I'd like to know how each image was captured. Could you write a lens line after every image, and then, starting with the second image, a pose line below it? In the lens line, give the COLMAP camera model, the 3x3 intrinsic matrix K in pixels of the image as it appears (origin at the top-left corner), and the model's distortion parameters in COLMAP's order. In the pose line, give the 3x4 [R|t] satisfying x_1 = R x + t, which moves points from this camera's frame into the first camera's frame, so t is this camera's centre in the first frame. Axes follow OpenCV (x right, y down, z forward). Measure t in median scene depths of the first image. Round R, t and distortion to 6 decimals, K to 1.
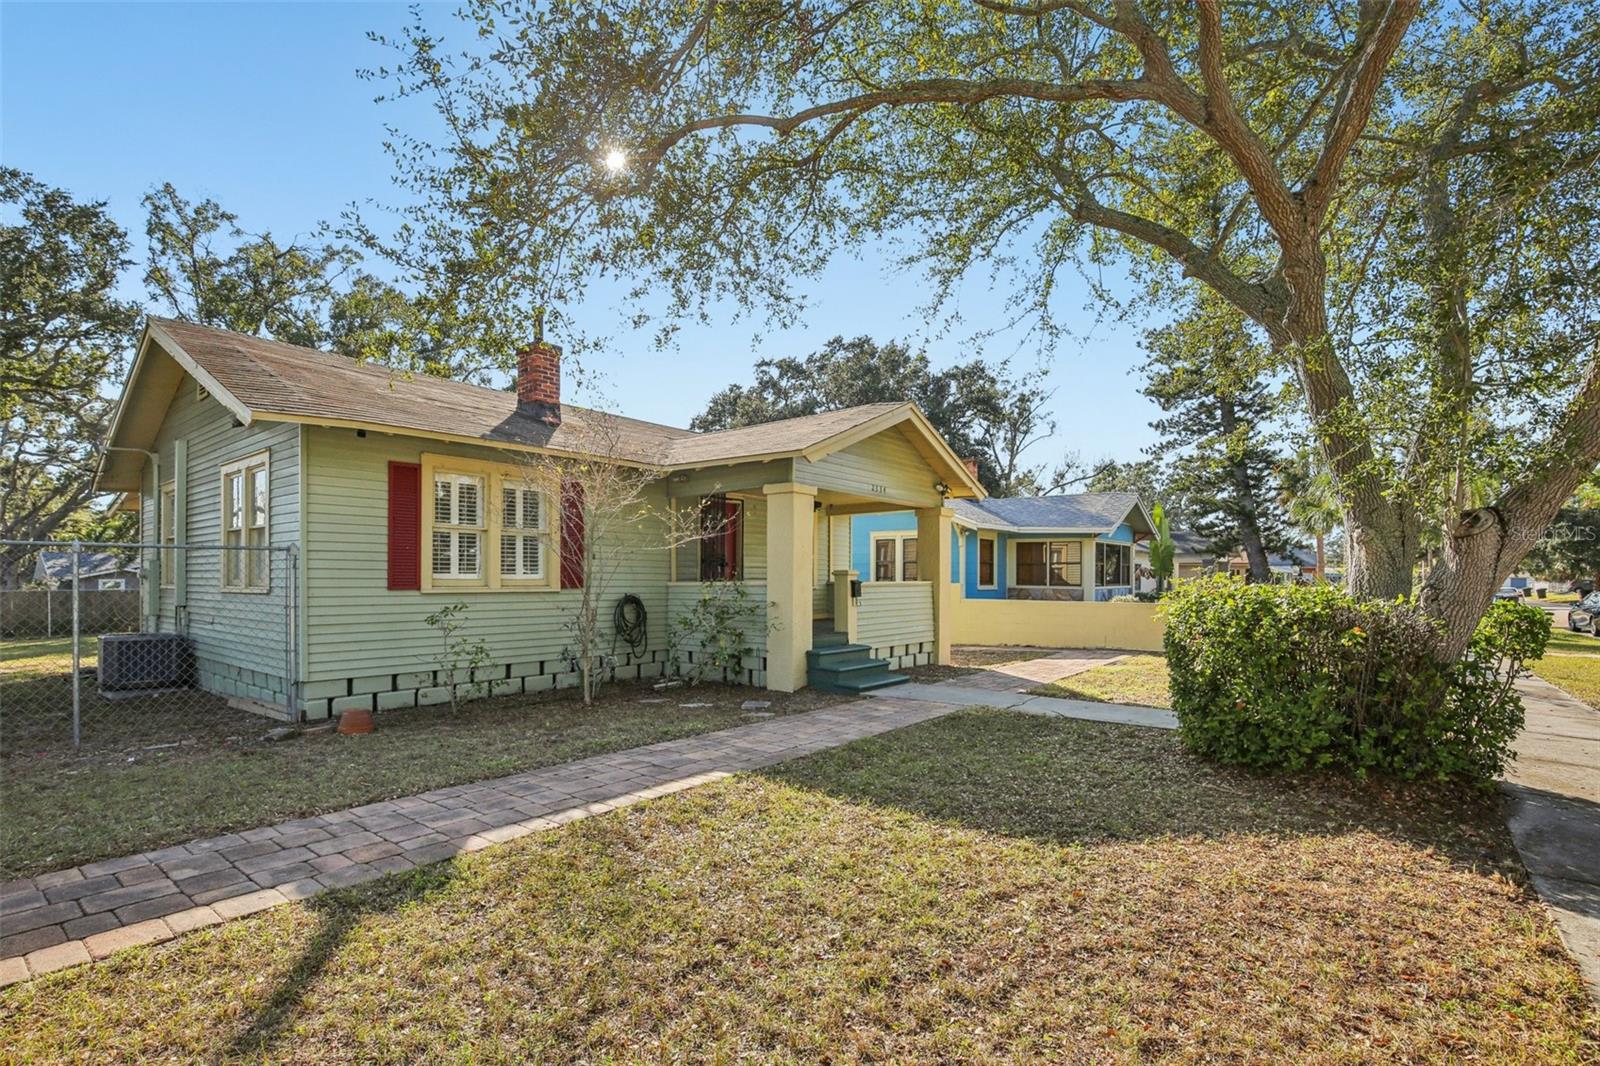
lens RADIAL K [[742.7, 0, 803.5], [0, 742.7, 562.6], [0, 0, 1]] dist [-0.046839, 0.007126]
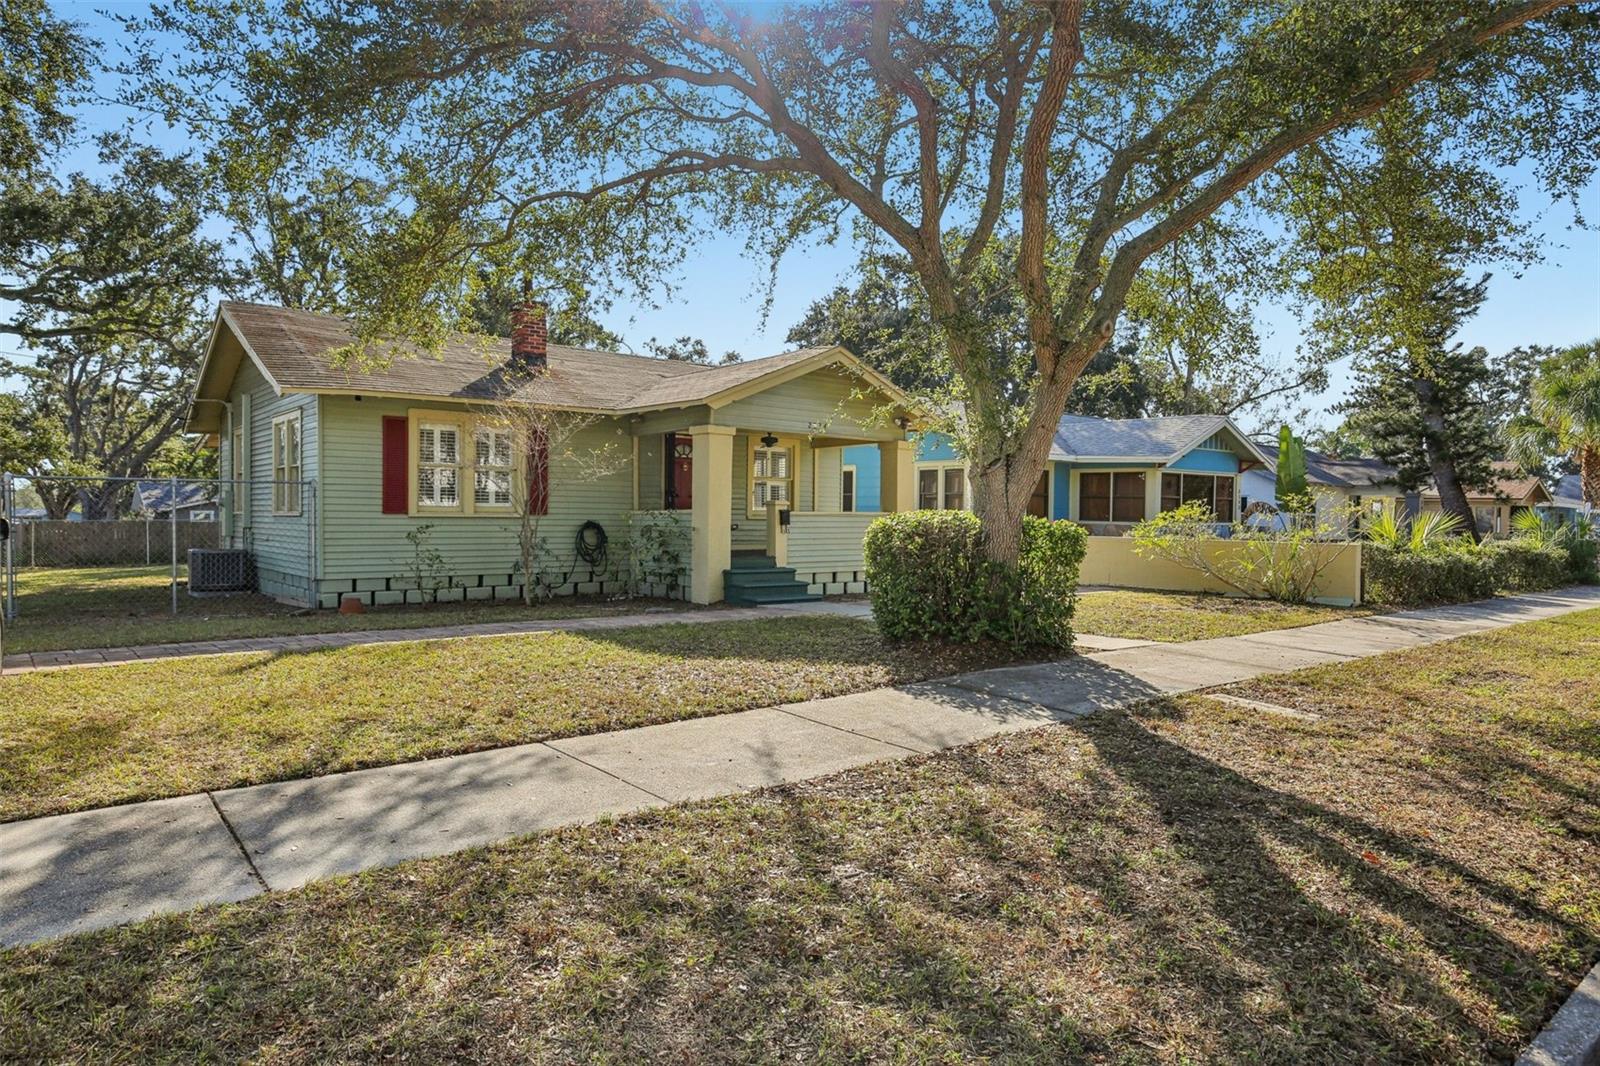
lens RADIAL K [[928.5, 0, 801.8], [0, 928.5, 510.0], [0, 0, 1]] dist [-0.030063, 0.000118]
pose [[0.981839, 0.005616, -0.189632, 0.201204], [-0.002611, 0.999867, 0.016091, 0.000836], [0.189698, -0.015304, 0.981723, -0.201100]]
